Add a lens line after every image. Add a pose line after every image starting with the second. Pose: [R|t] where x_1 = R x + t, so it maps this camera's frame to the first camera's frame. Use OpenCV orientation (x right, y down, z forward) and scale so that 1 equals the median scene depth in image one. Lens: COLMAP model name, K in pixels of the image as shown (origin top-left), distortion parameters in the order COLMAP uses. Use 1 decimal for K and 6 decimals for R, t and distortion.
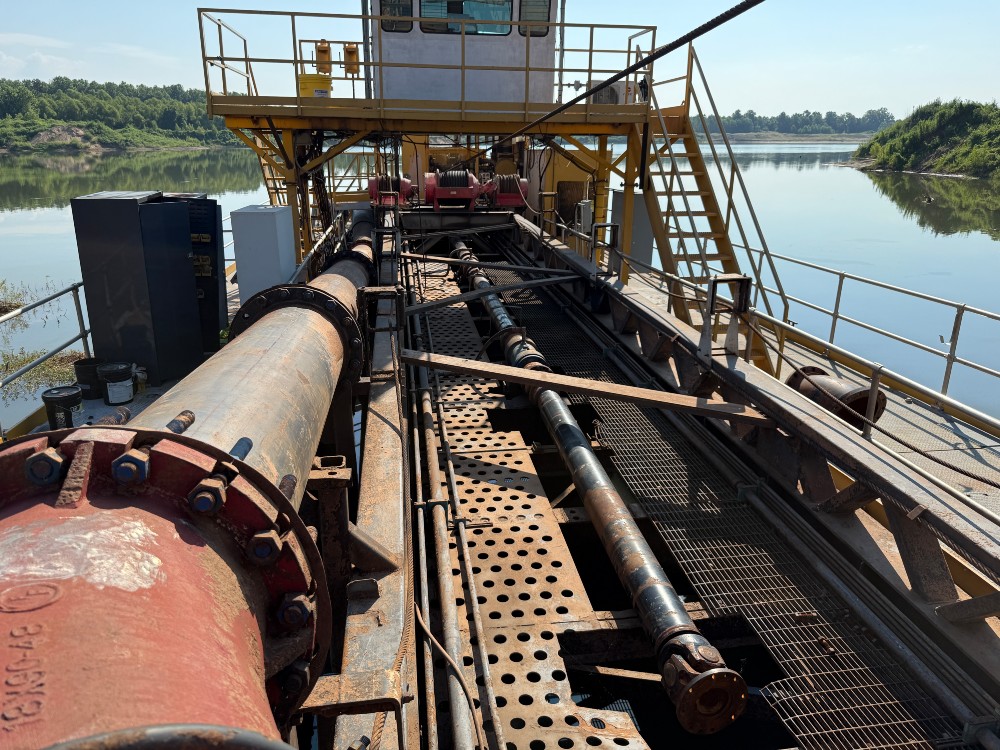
lens RADIAL K [[714.6, 0, 500.0], [0, 714.6, 375.0], [0, 0, 1]] dist [0.051259, -0.087720]
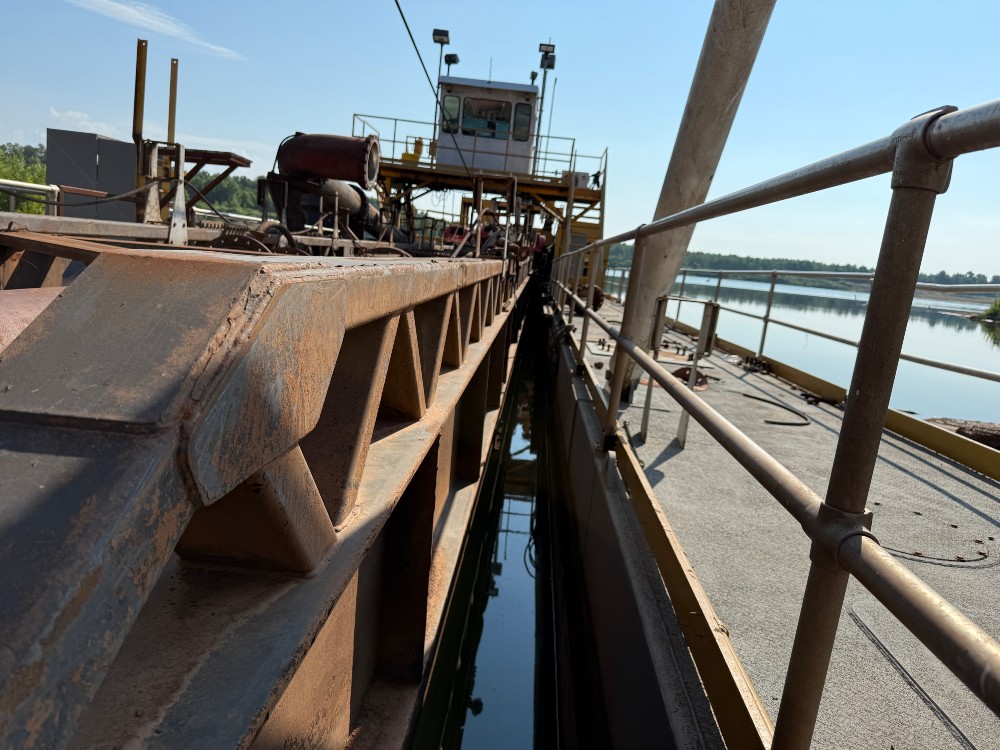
lens RADIAL K [[714.6, 0, 500.0], [0, 714.6, 375.0], [0, 0, 1]] dist [0.051259, -0.087720]
pose [[0.977321, 0.115977, -0.177183, 0.385579], [-0.143497, 0.978009, -0.151348, 0.408290], [0.155734, 0.173341, 0.972471, -0.702397]]
